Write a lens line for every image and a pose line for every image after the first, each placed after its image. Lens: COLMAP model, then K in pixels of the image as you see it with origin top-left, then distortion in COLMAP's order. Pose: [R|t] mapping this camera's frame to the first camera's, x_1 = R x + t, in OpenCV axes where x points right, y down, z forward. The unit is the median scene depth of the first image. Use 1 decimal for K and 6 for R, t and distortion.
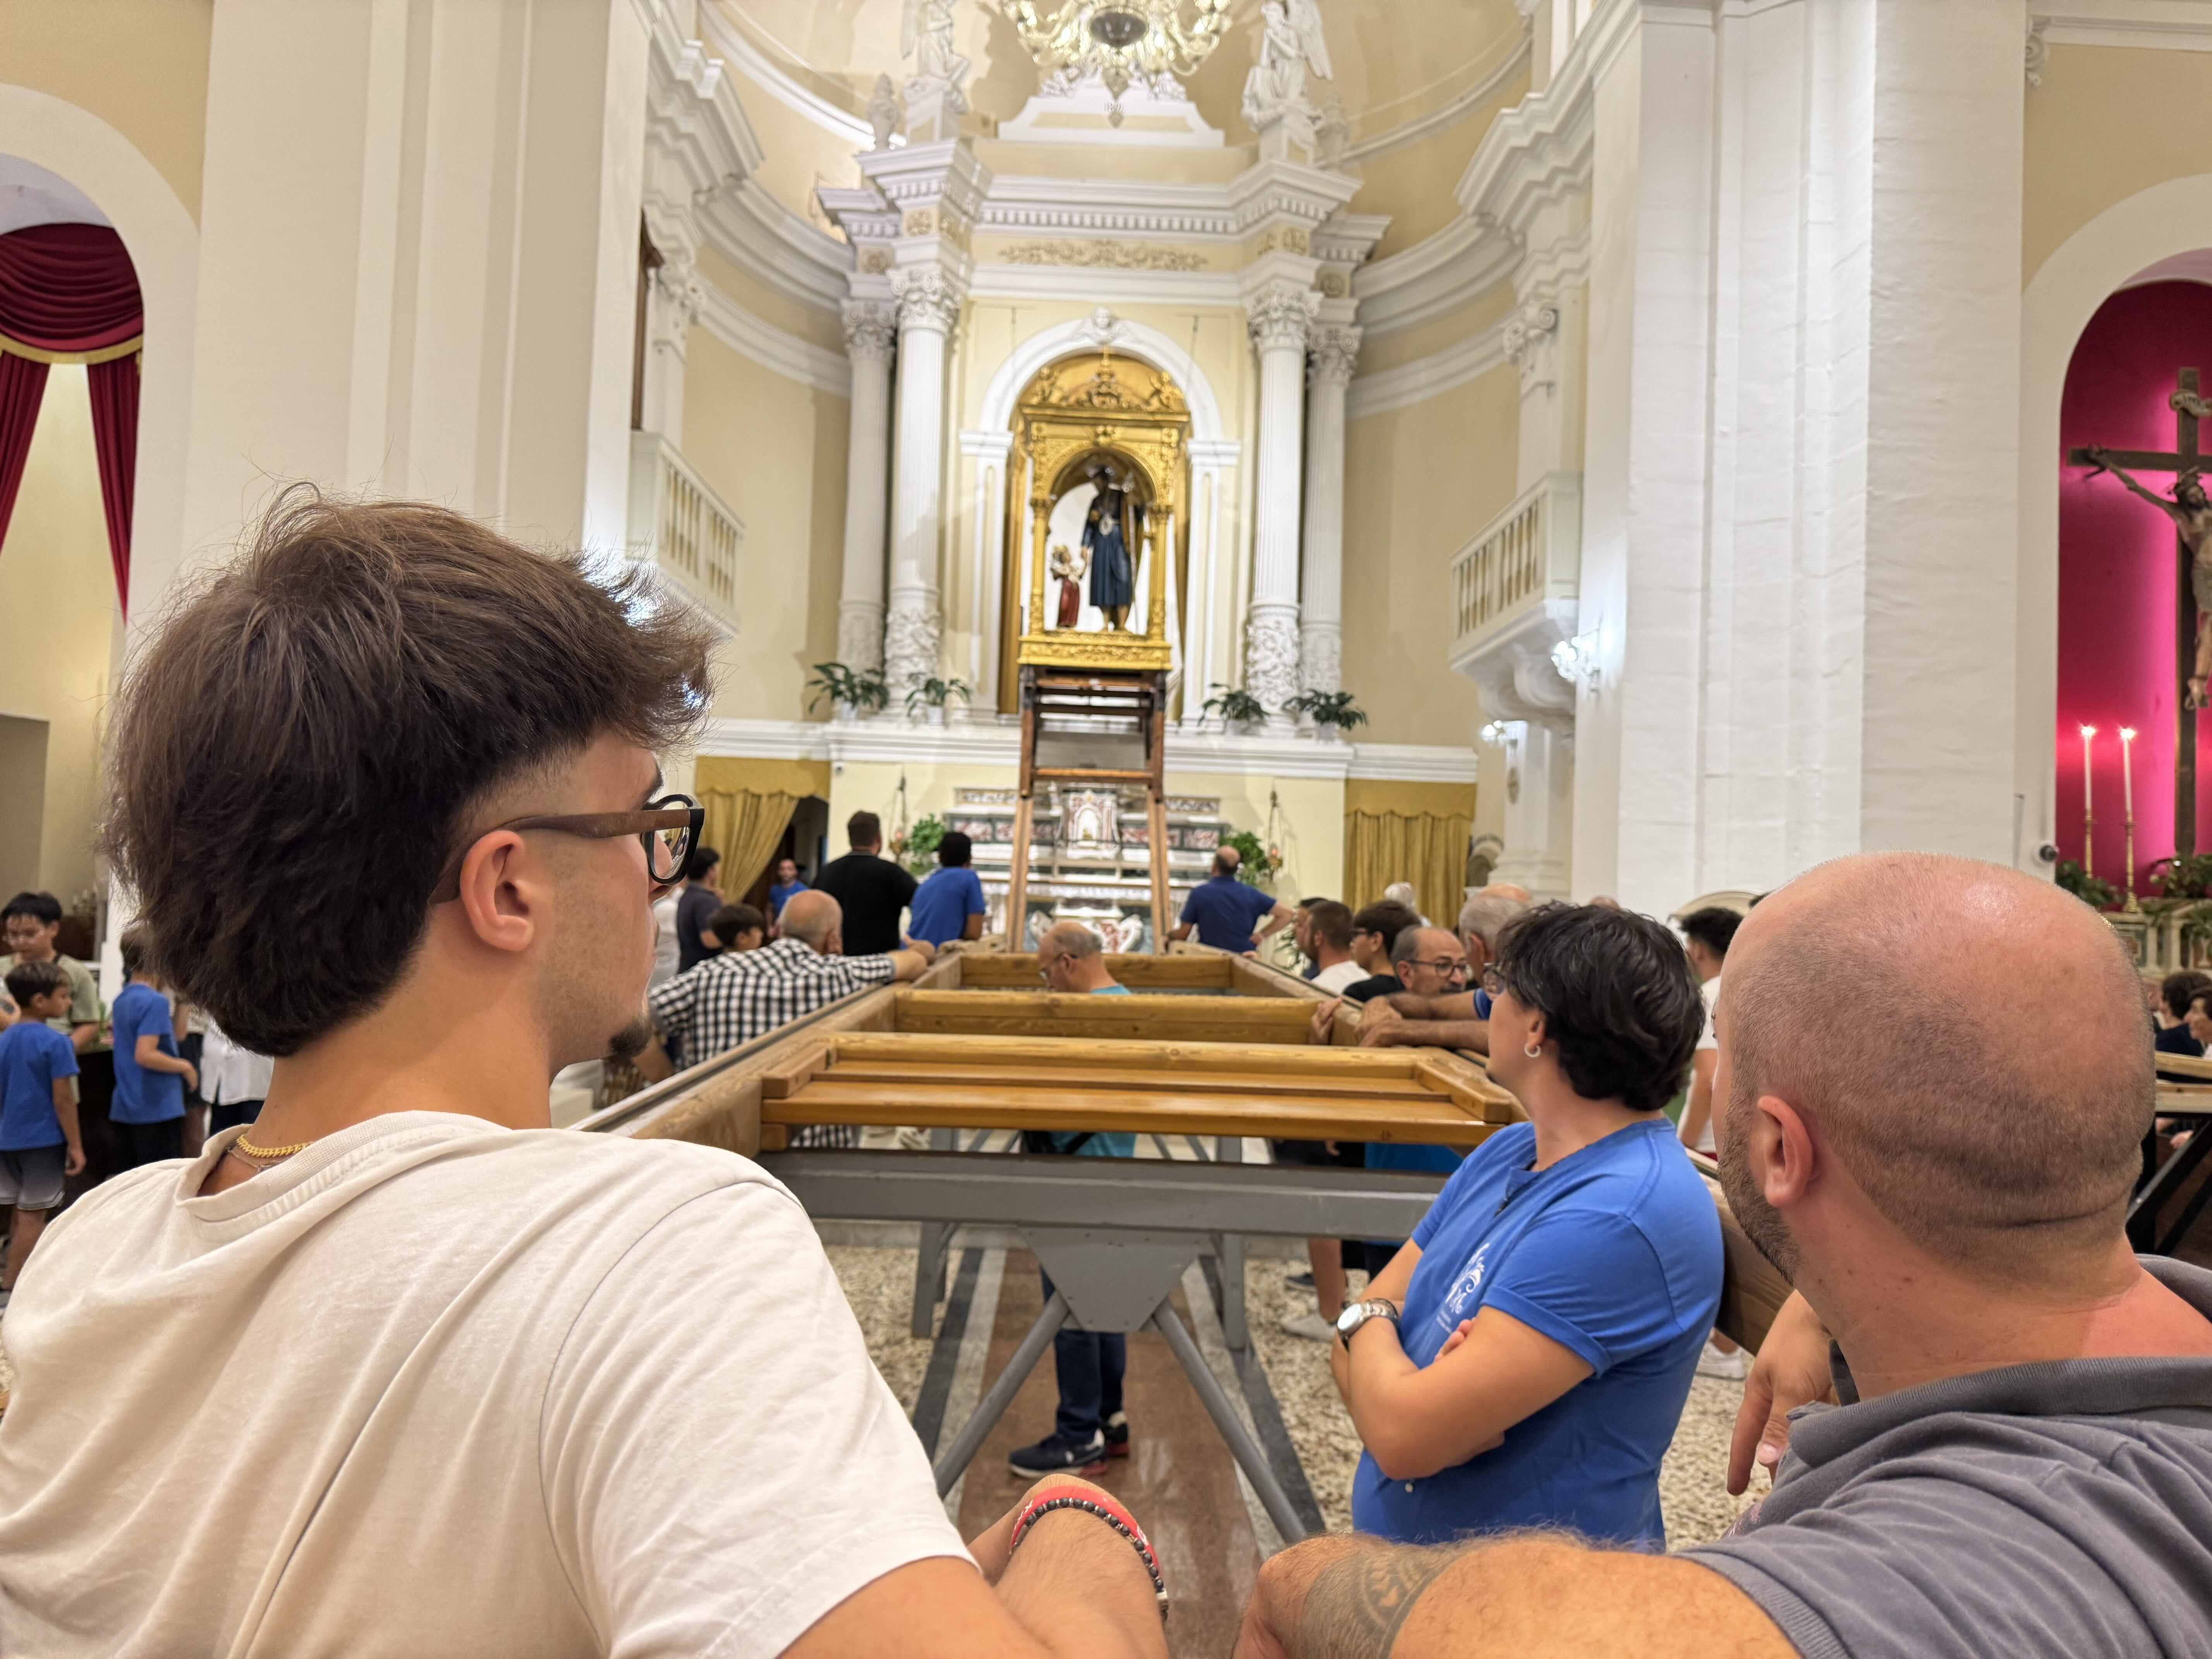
lens RADIAL K [[1562.6, 0, 1115.4], [0, 1562.6, 835.6], [0, 0, 1]] dist [0.169206, -0.322755]
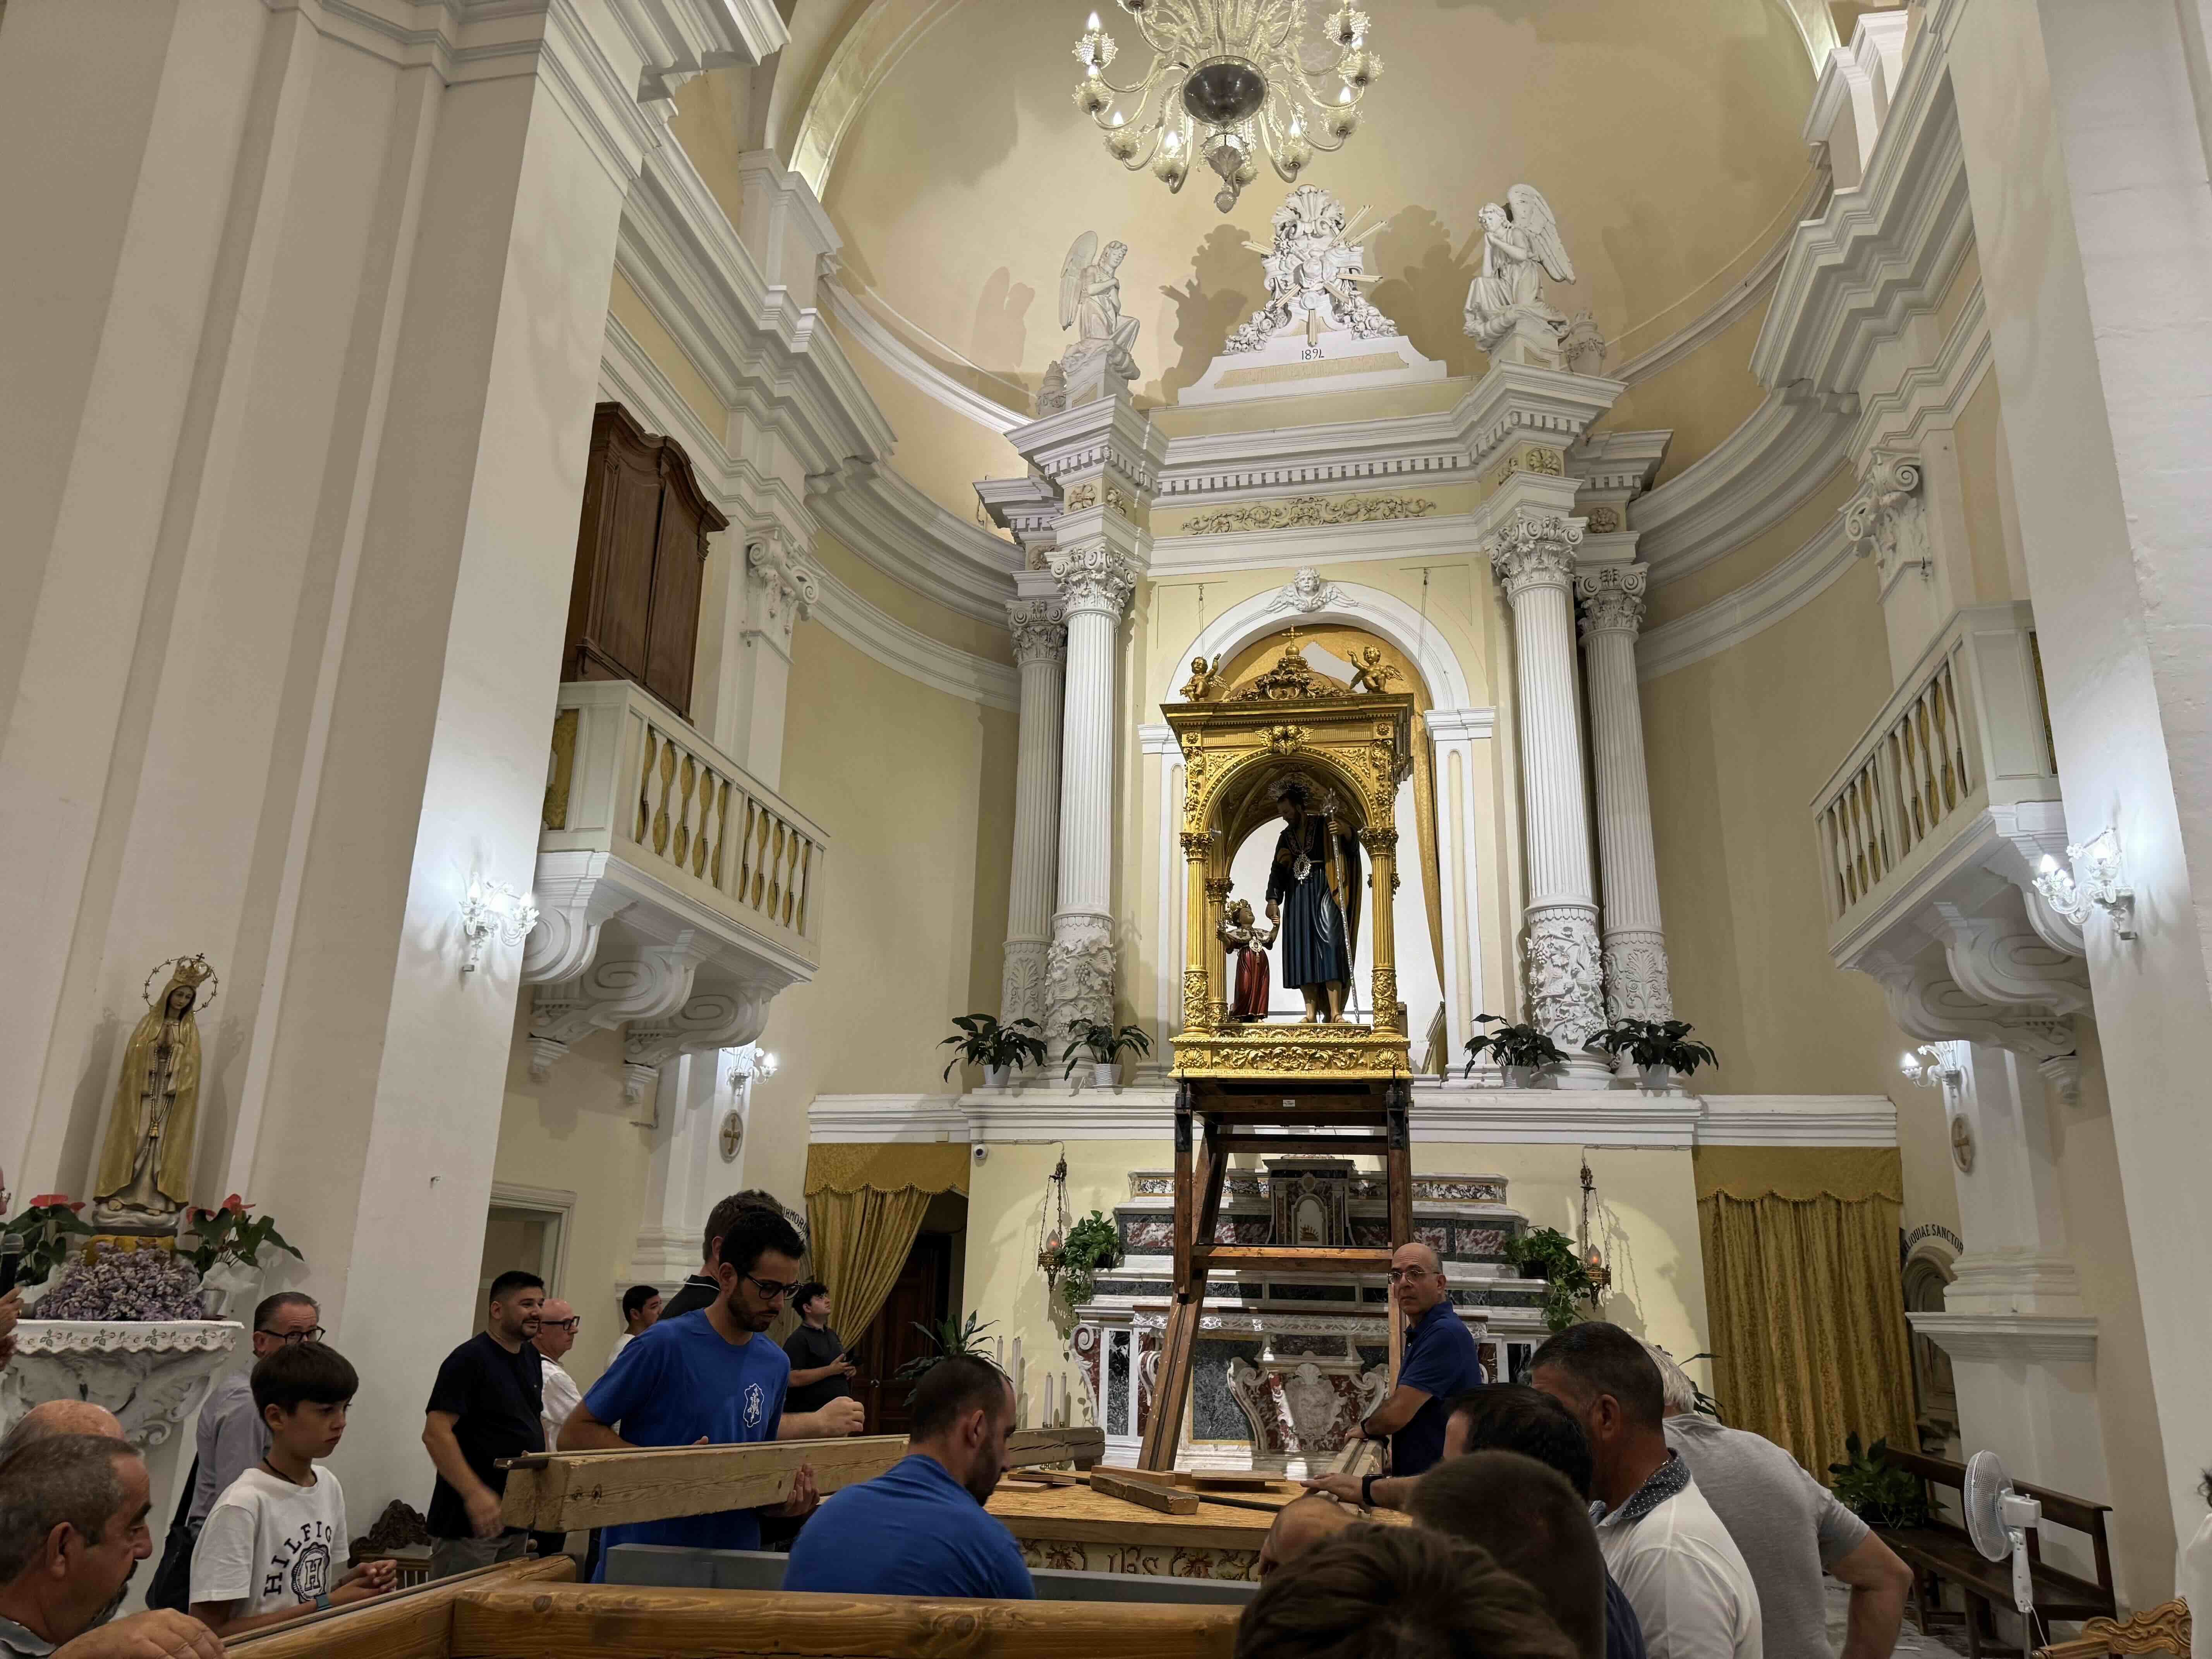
lens RADIAL K [[1562.6, 0, 1115.4], [0, 1562.6, 835.6], [0, 0, 1]] dist [0.169206, -0.322755]
pose [[0.977039, -0.074998, -0.199425, 0.048301], [0.022555, 0.967147, -0.253214, 0.002810], [0.211864, 0.242902, 0.946632, 0.251191]]
